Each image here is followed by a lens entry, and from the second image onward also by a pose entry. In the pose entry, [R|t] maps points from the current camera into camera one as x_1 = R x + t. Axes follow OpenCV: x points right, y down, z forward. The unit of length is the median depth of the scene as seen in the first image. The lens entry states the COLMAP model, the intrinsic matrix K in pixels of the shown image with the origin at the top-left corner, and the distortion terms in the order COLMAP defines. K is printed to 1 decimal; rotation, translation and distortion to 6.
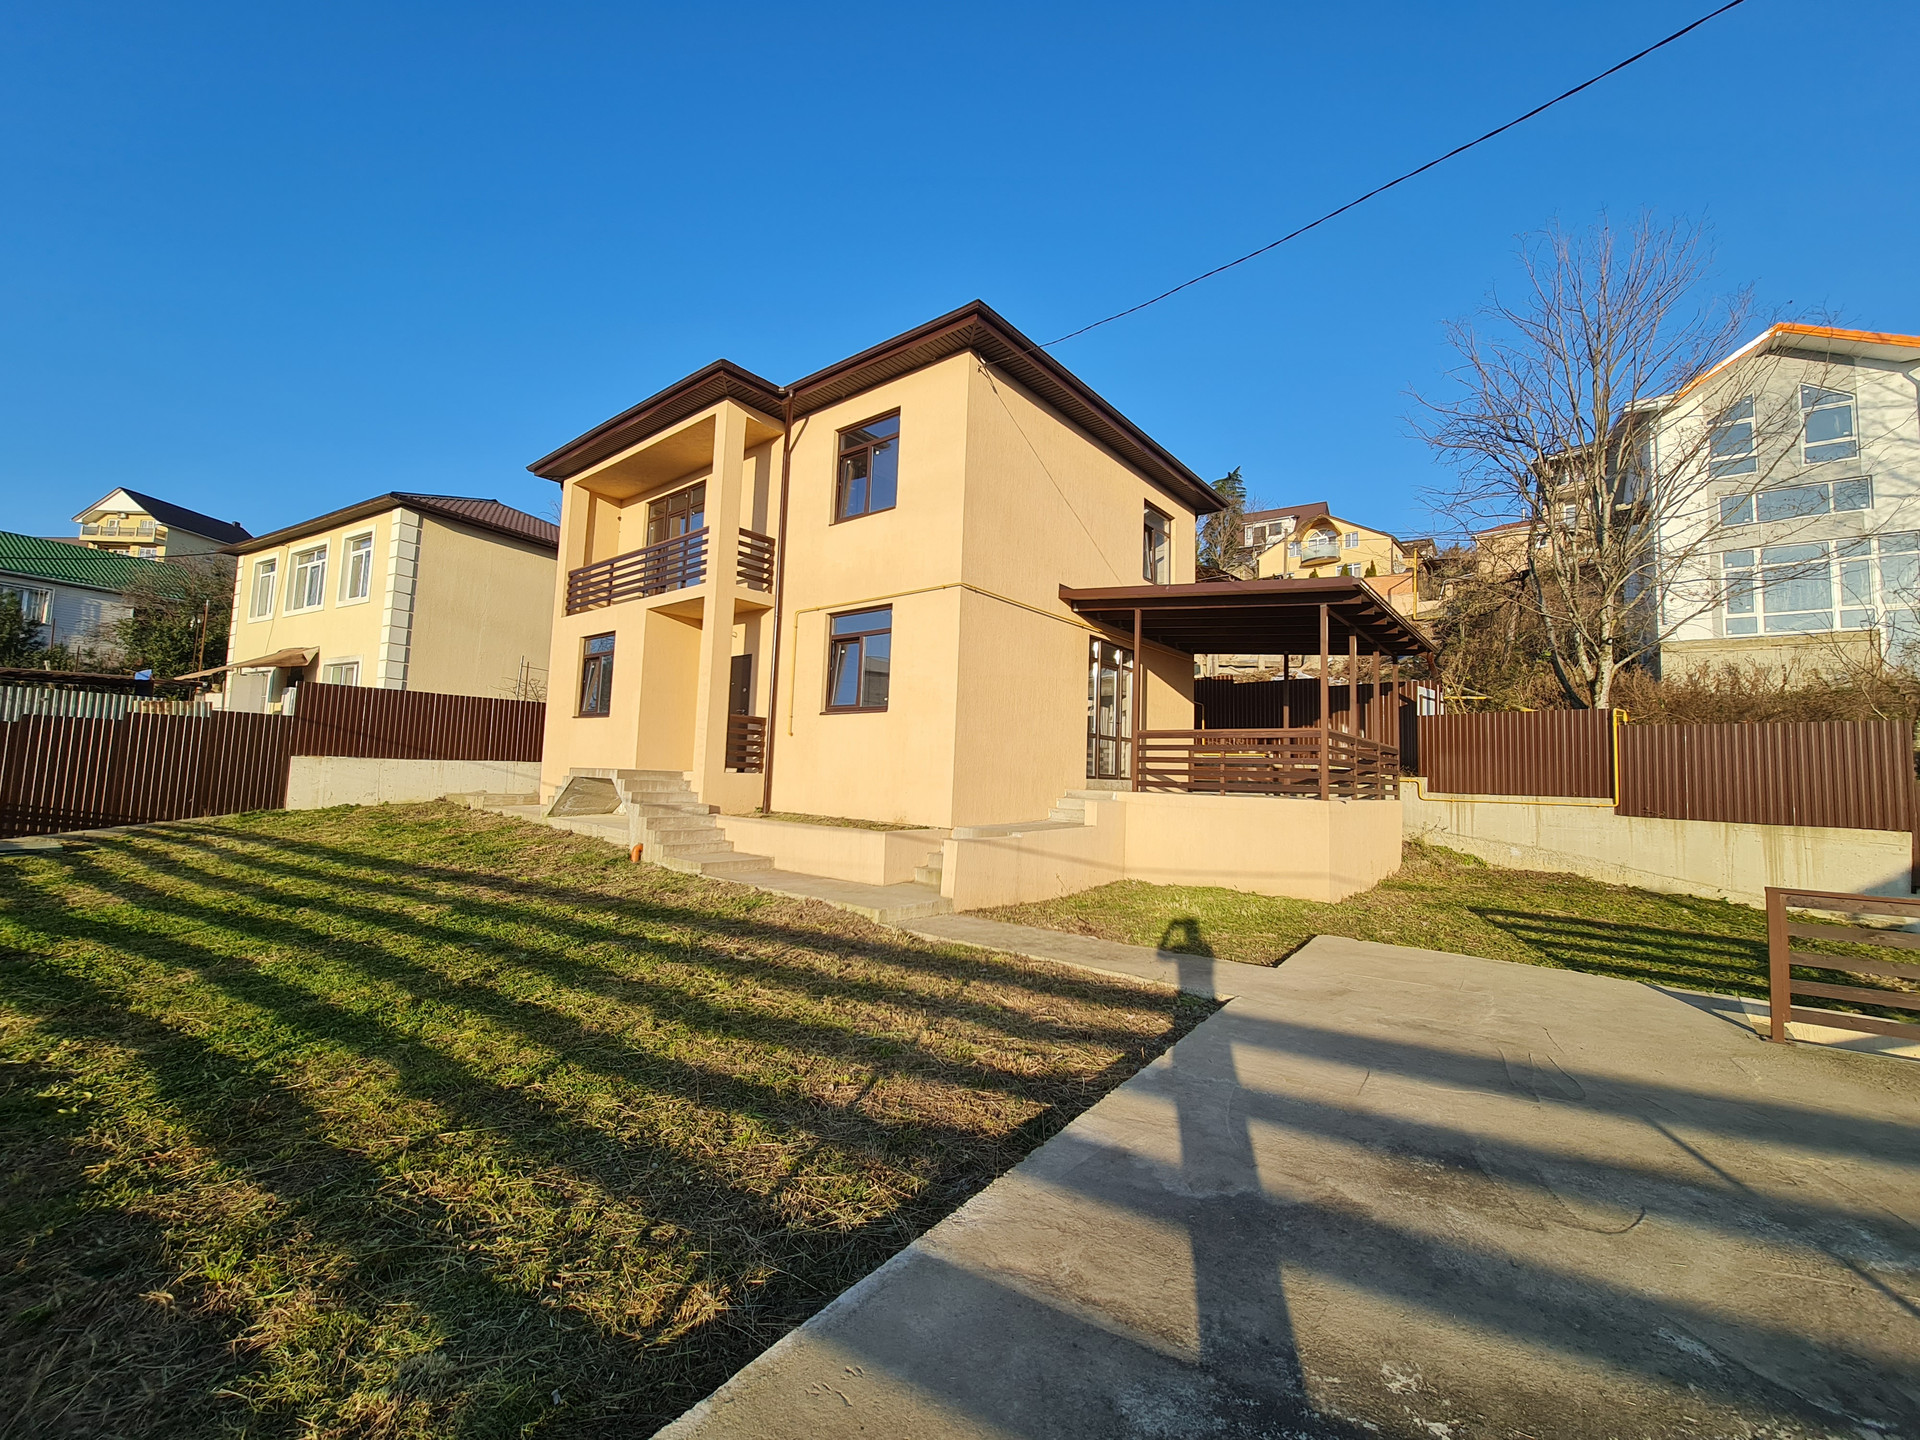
lens RADIAL K [[779.1, 0, 952.3], [0, 779.1, 708.1], [0, 0, 1]] dist [-0.006079, 0.003514]
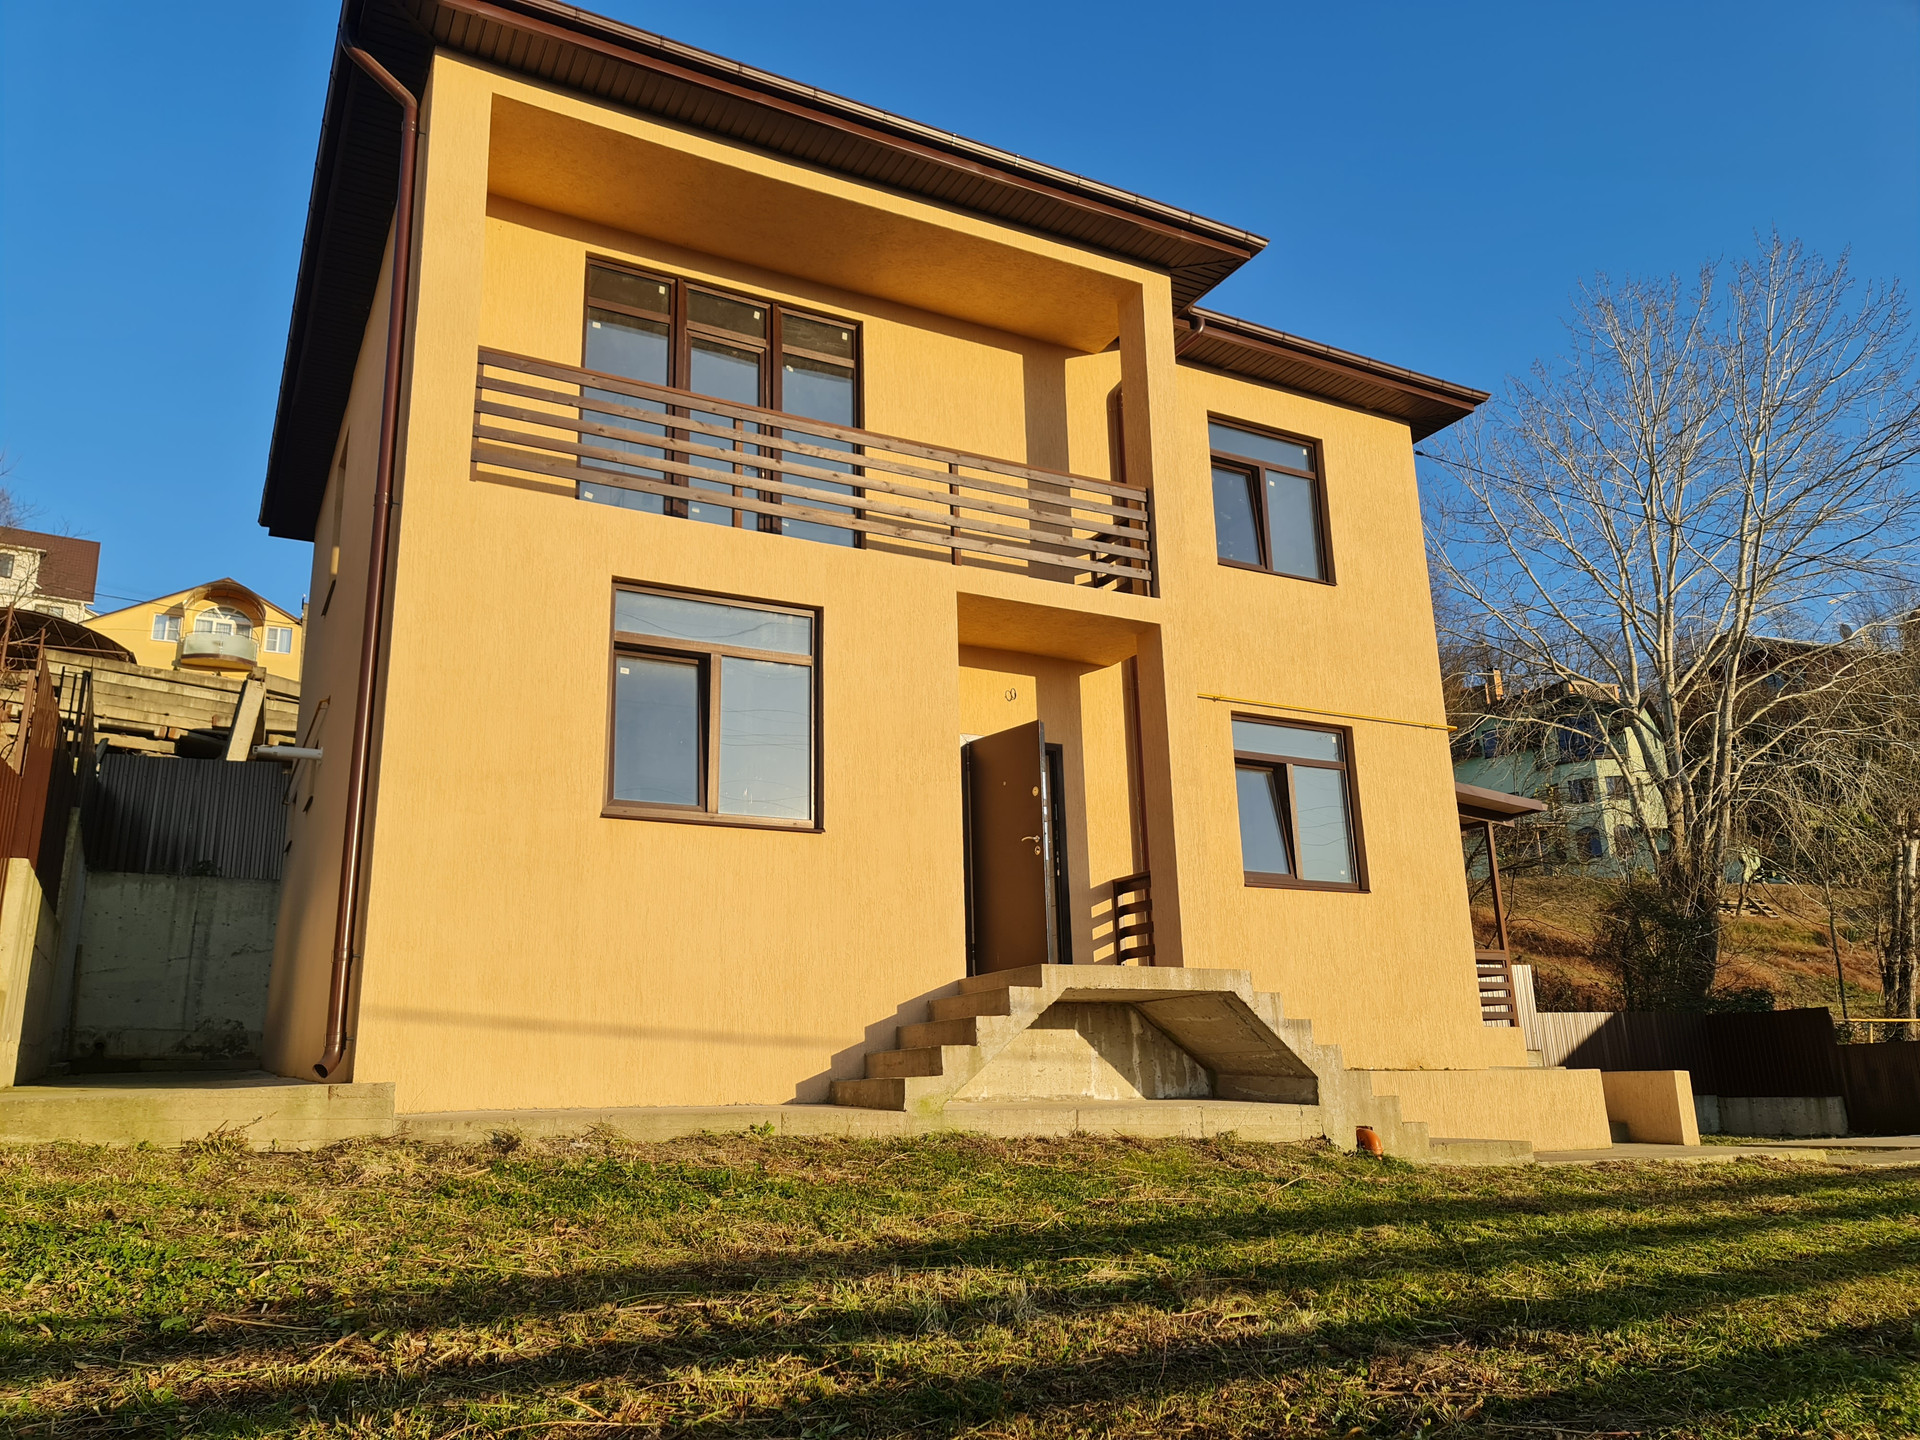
lens RADIAL K [[1397.9, 0, 953.4], [0, 1397.9, 736.7], [0, 0, 1]] dist [0.062218, -0.043641]
pose [[0.377000, 0.186629, 0.907216, -1.188450], [-0.047547, 0.982097, -0.182275, 0.099097], [-0.924992, 0.025583, 0.379125, 0.794040]]
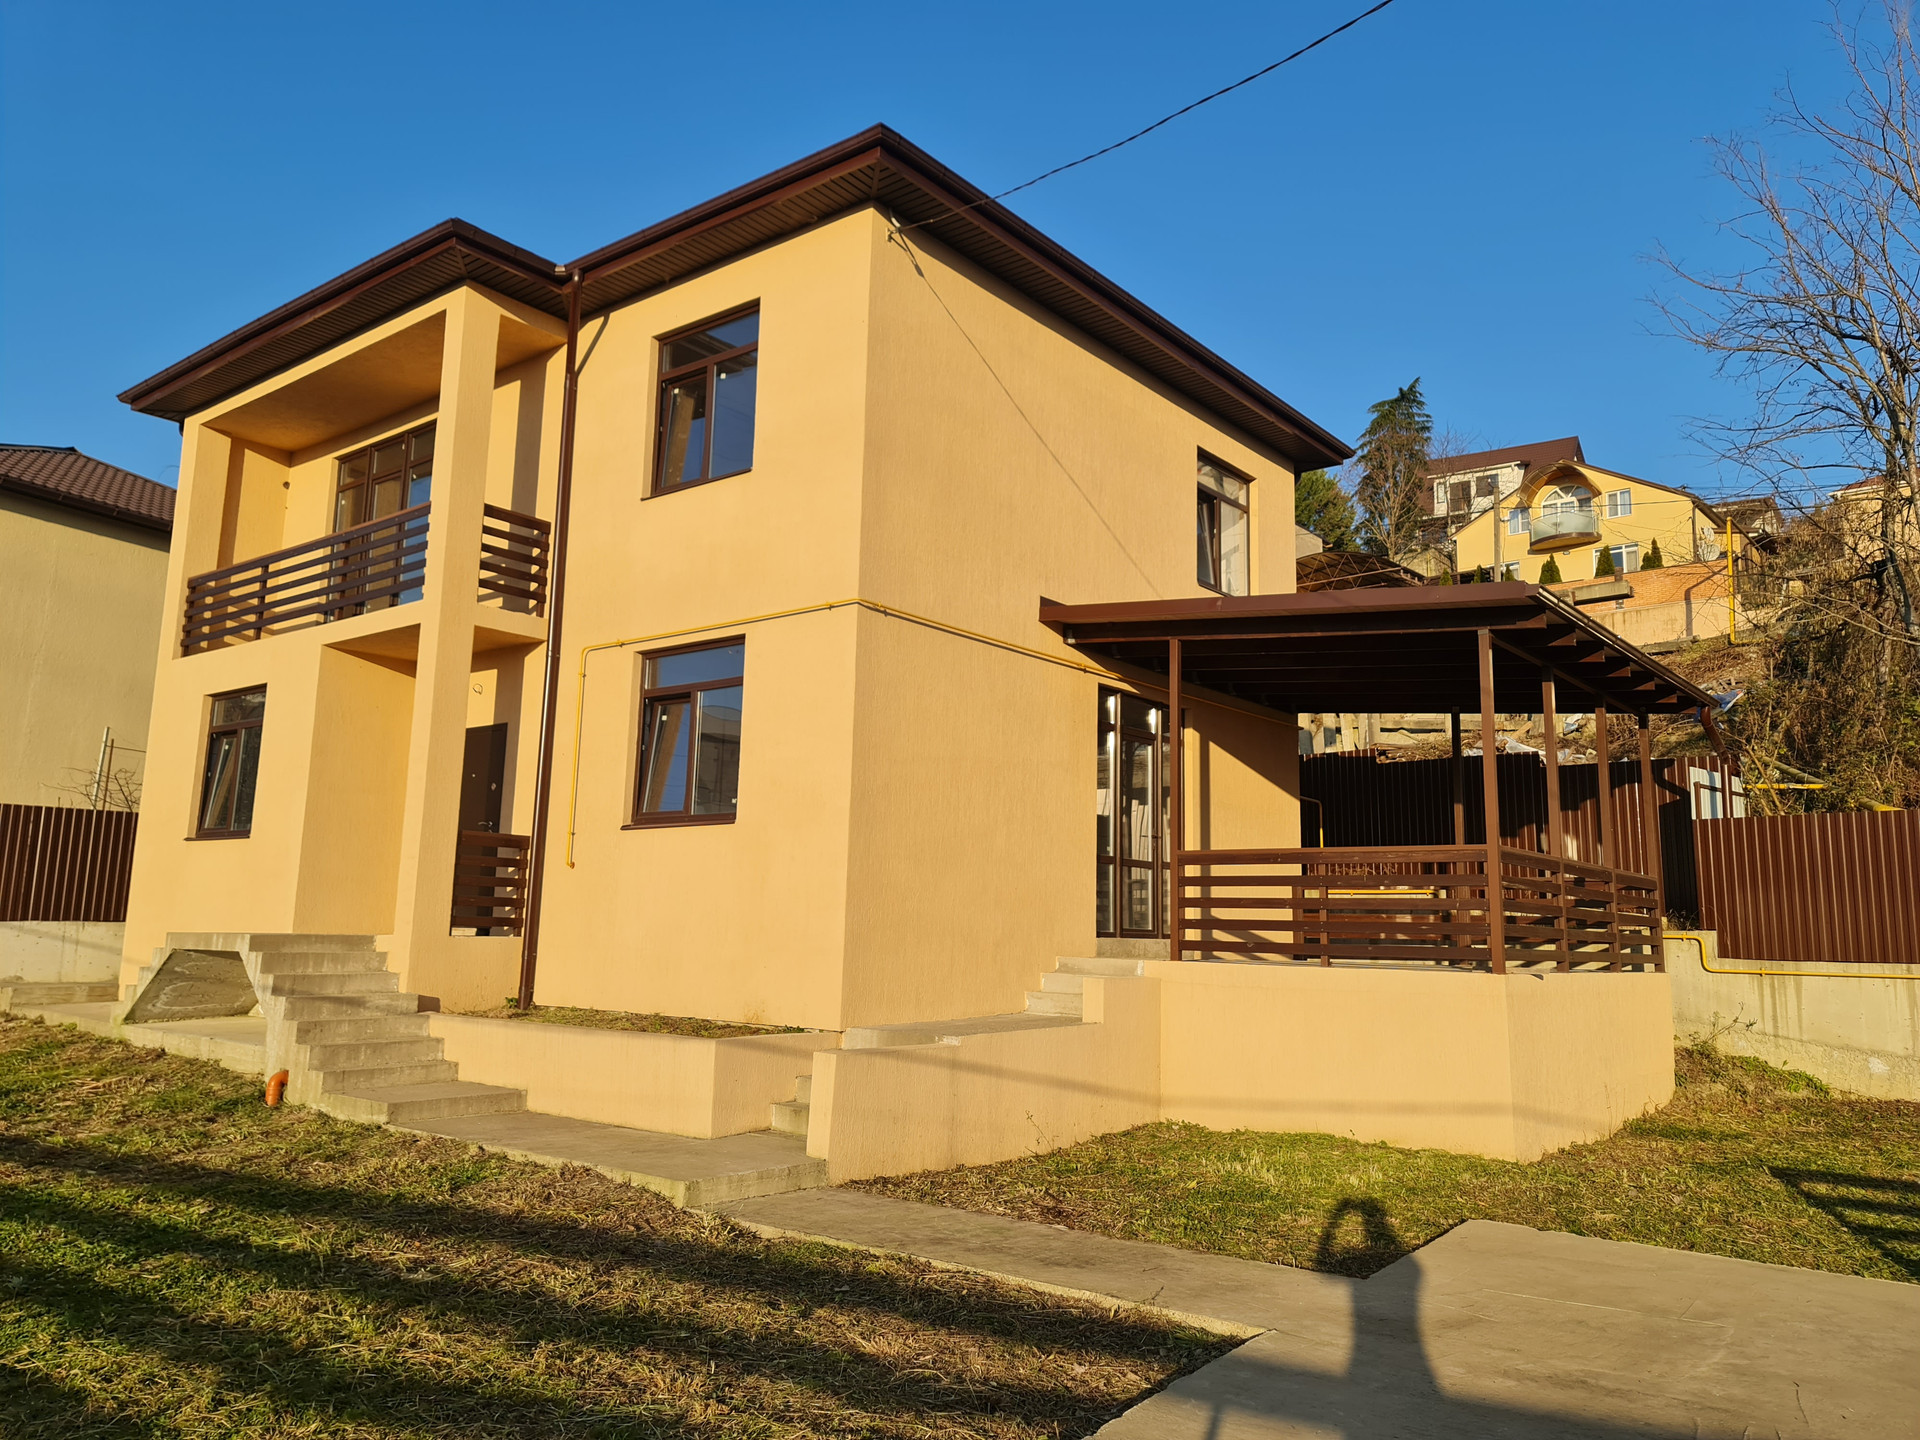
lens RADIAL K [[1397.9, 0, 943.6], [0, 1397.9, 693.5], [0, 0, 1]] dist [0.062218, -0.043641]
pose [[0.999880, -0.009807, 0.012026, 0.052324], [0.010754, 0.996620, -0.081443, -0.004537], [-0.011186, 0.081563, 0.996605, -0.027863]]
